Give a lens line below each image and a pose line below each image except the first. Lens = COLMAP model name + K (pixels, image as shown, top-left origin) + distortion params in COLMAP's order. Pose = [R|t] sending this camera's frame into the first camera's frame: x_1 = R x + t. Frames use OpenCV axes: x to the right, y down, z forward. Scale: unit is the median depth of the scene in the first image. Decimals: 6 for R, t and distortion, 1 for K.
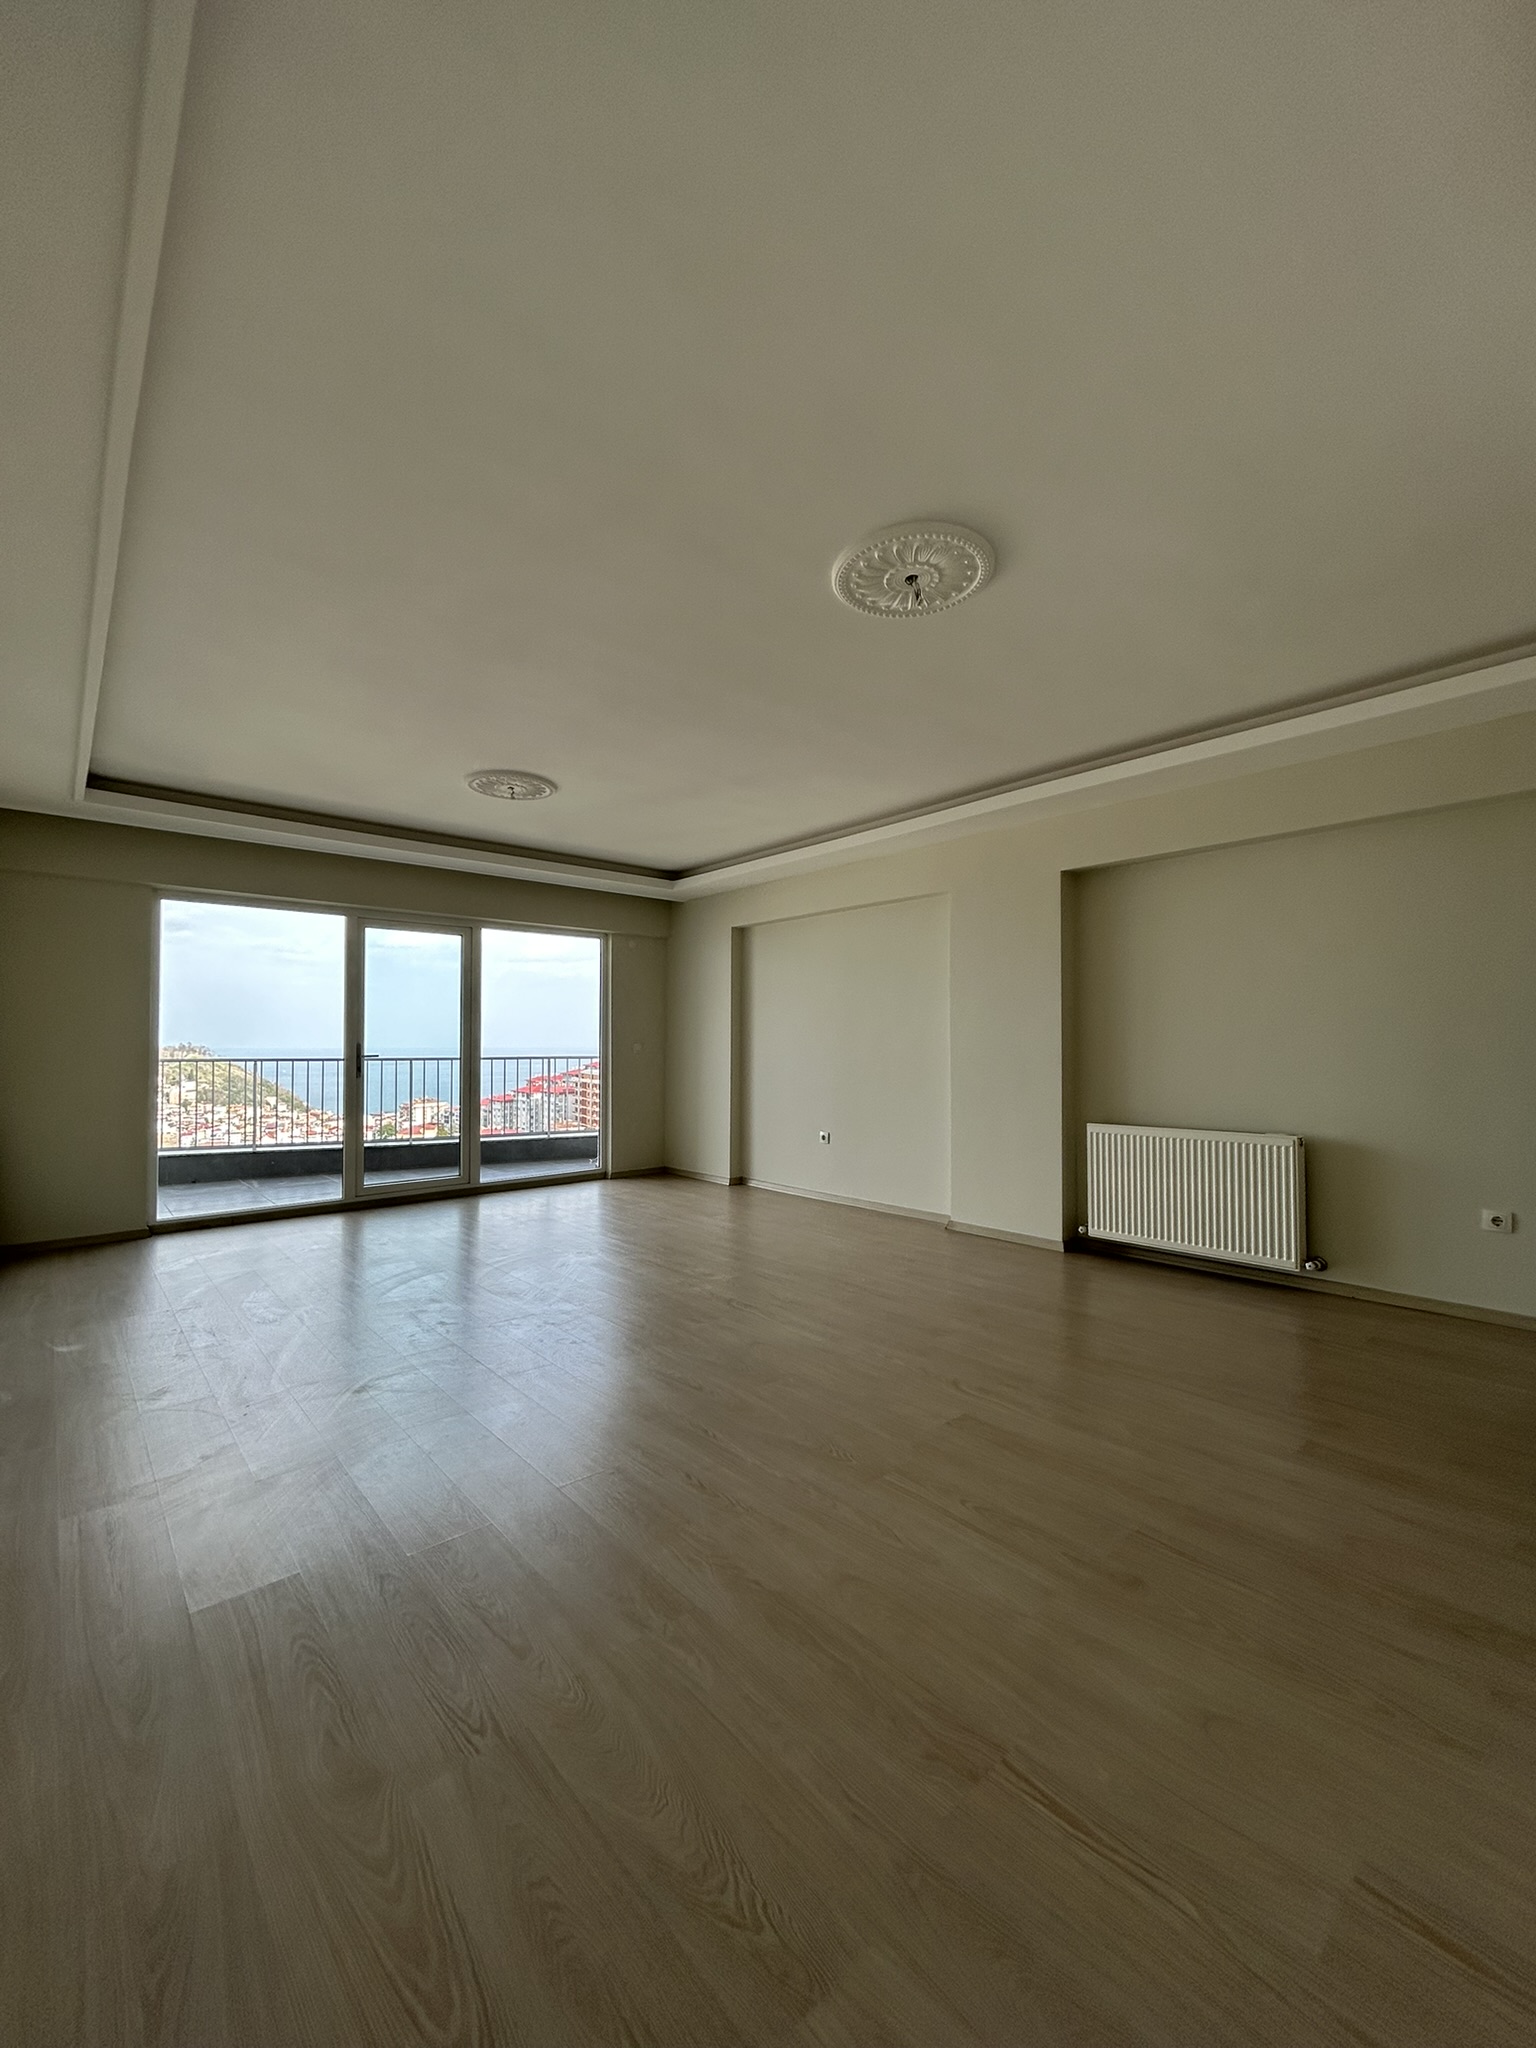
lens RADIAL K [[821.3, 0, 774.7], [0, 821.3, 1026.0], [0, 0, 1]] dist [-0.001638, 0.000173]
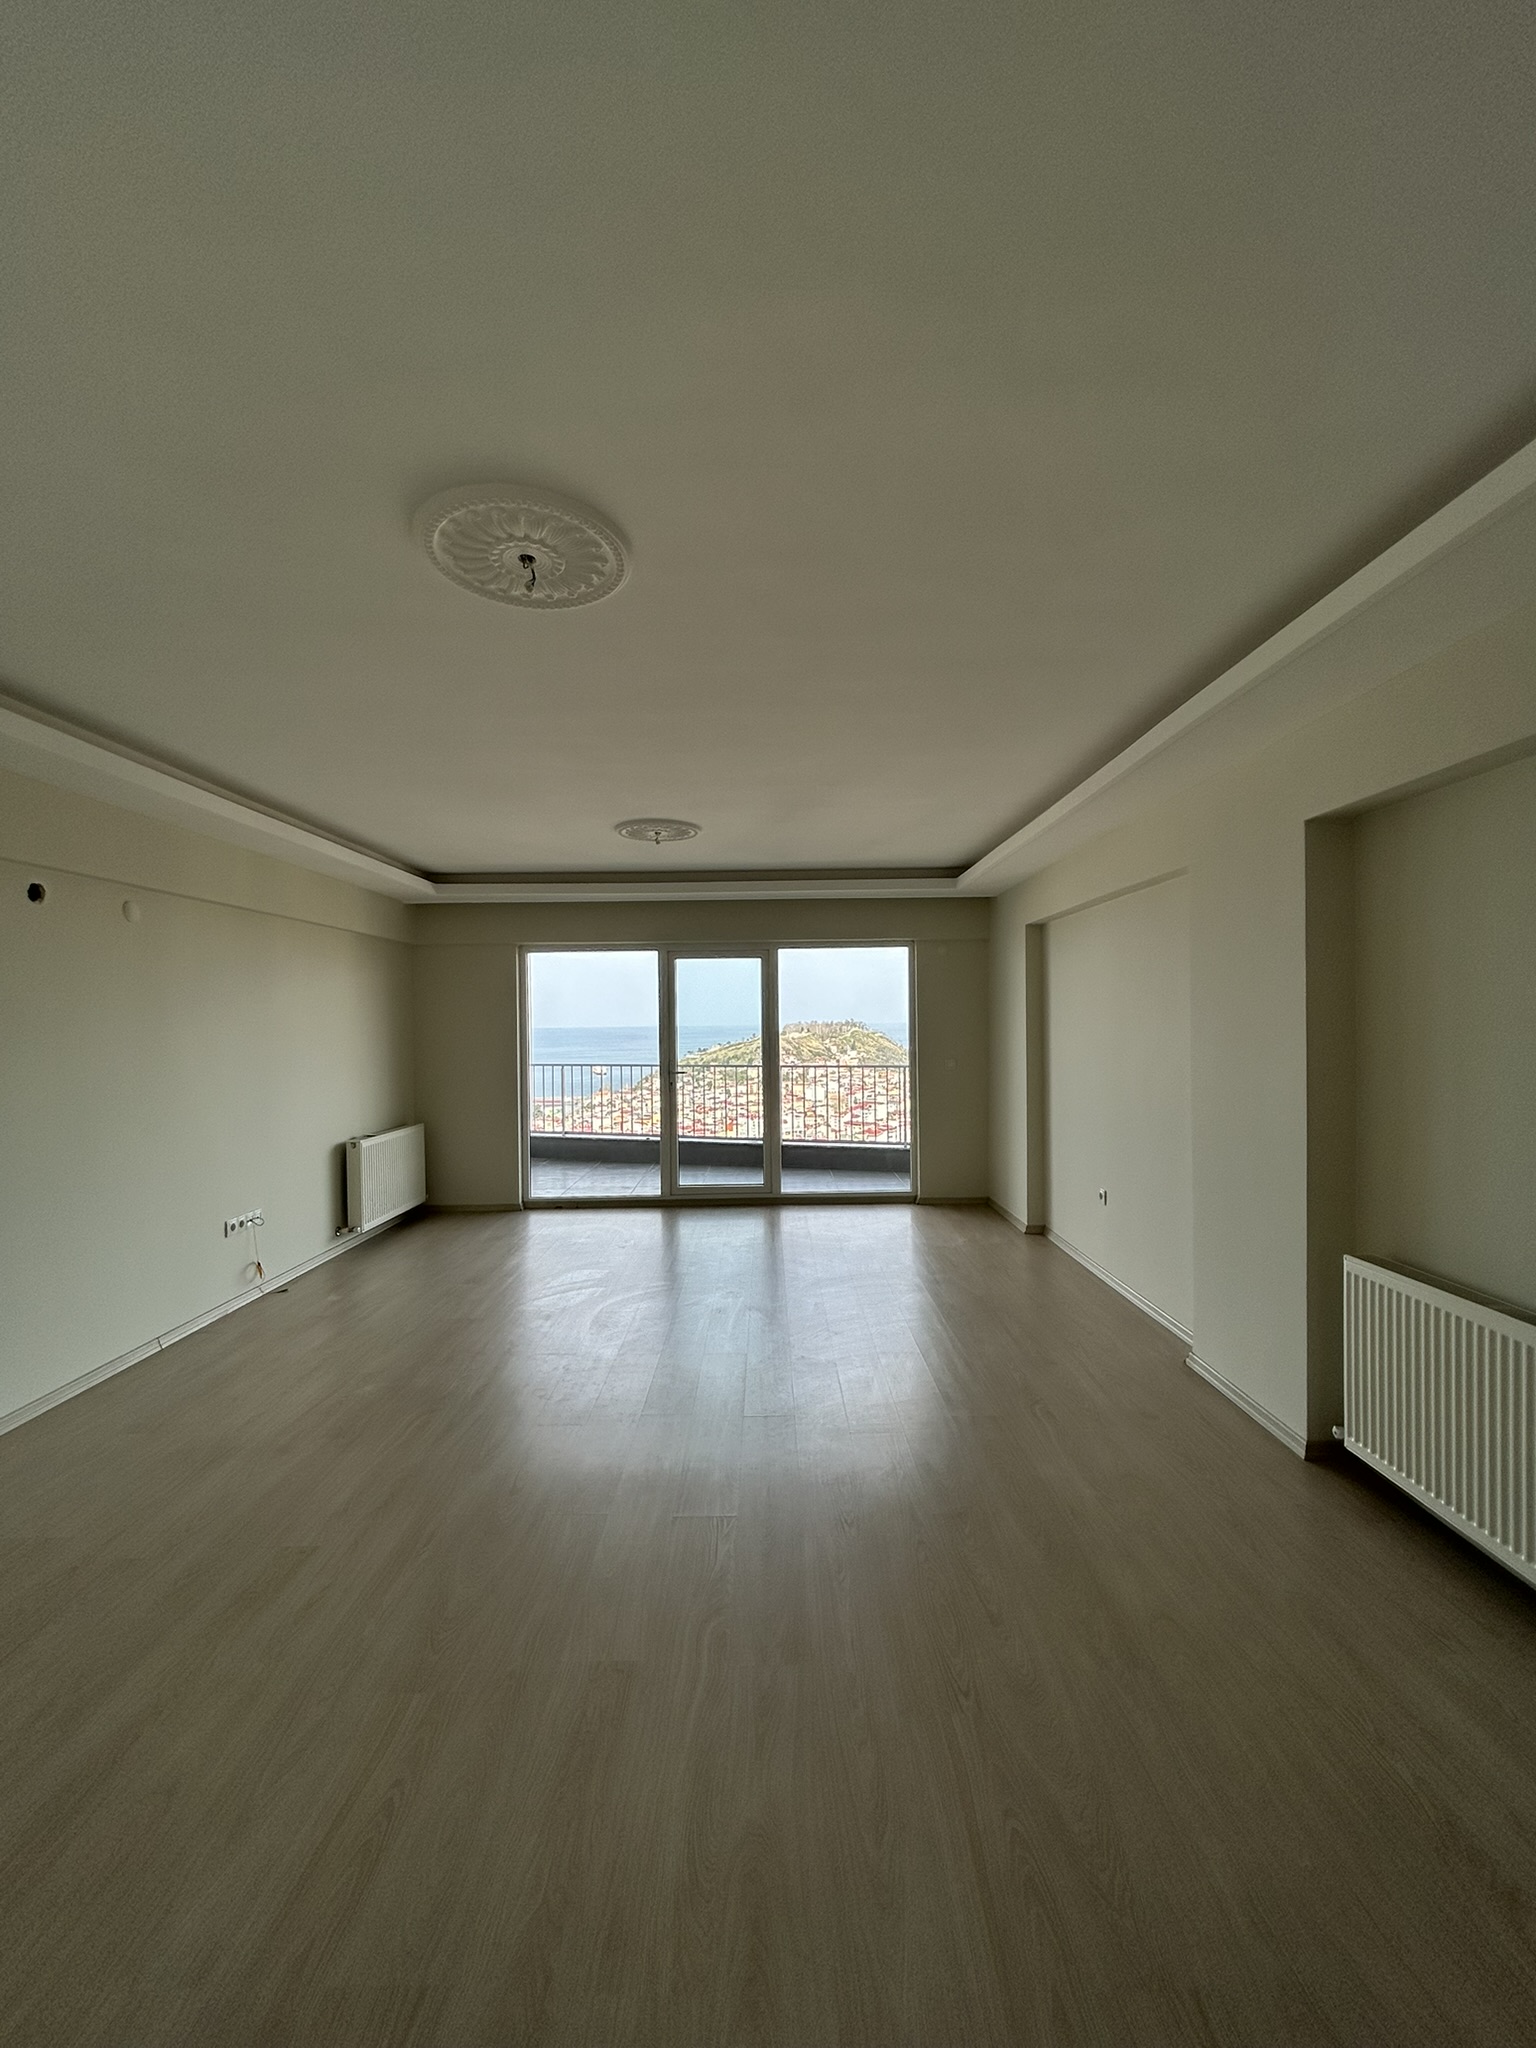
lens RADIAL K [[821.3, 0, 757.8], [0, 821.3, 1031.0], [0, 0, 1]] dist [-0.001638, 0.000173]
pose [[0.752205, -0.003137, -0.658921, 0.315574], [0.025660, 0.999370, 0.024535, -0.043926], [0.658429, -0.035363, 0.751812, 0.211320]]
